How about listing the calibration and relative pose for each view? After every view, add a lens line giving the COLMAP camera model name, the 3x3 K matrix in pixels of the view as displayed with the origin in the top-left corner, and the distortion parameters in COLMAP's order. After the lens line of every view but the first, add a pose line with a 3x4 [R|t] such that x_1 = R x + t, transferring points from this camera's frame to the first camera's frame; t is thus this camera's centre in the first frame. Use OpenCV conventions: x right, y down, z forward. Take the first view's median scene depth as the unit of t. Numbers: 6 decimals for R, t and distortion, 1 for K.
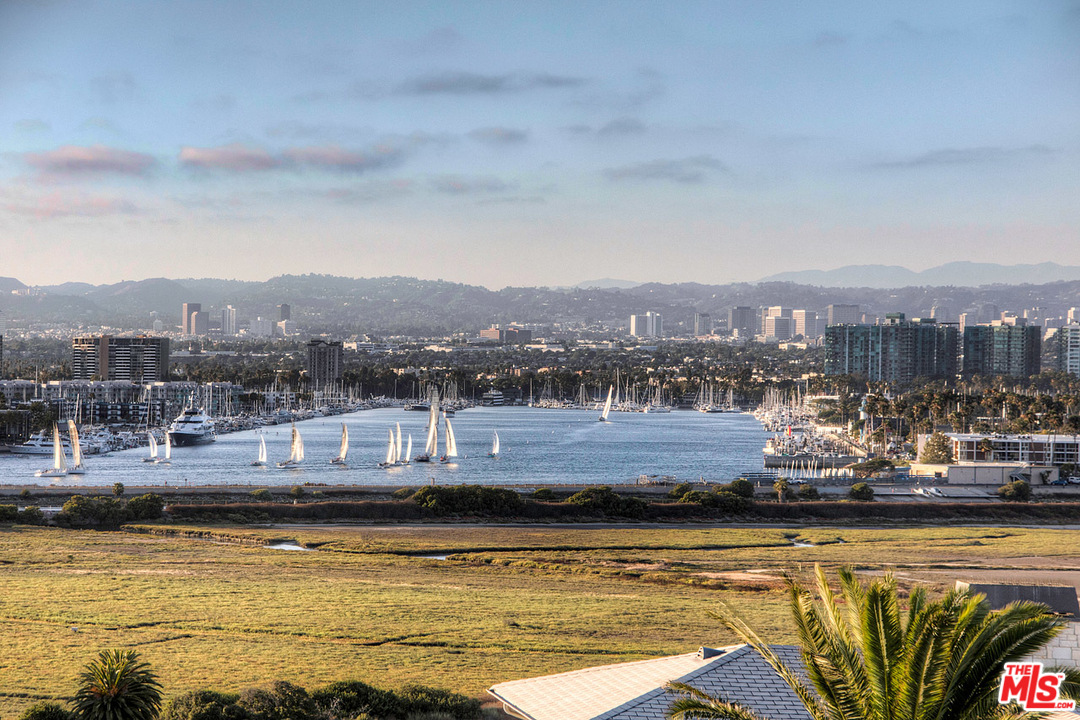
lens RADIAL K [[534.6, 0, 540.0], [0, 534.6, 360.0], [0, 0, 1]] dist [0.023606, 0.000197]
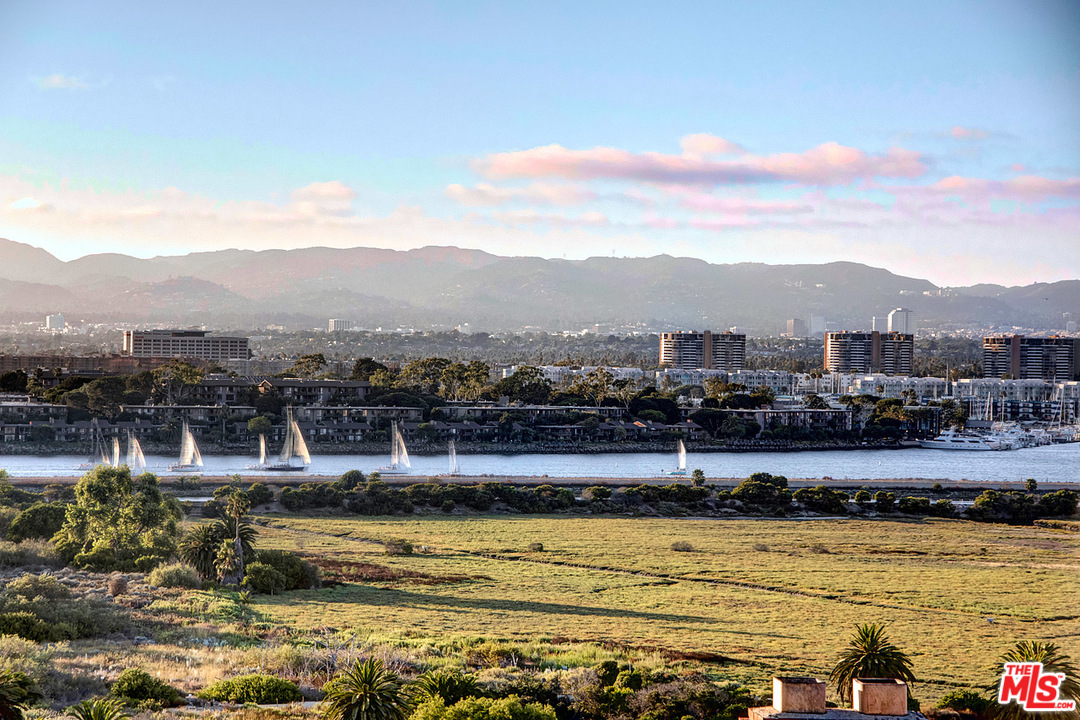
lens RADIAL K [[534.6, 0, 540.0], [0, 534.6, 360.0], [0, 0, 1]] dist [0.023606, 0.000197]
pose [[0.999635, 0.010403, 0.024929, -1.664340], [-0.010231, 0.999923, -0.007022, 0.017178], [-0.025000, 0.006764, 0.999665, -0.011283]]
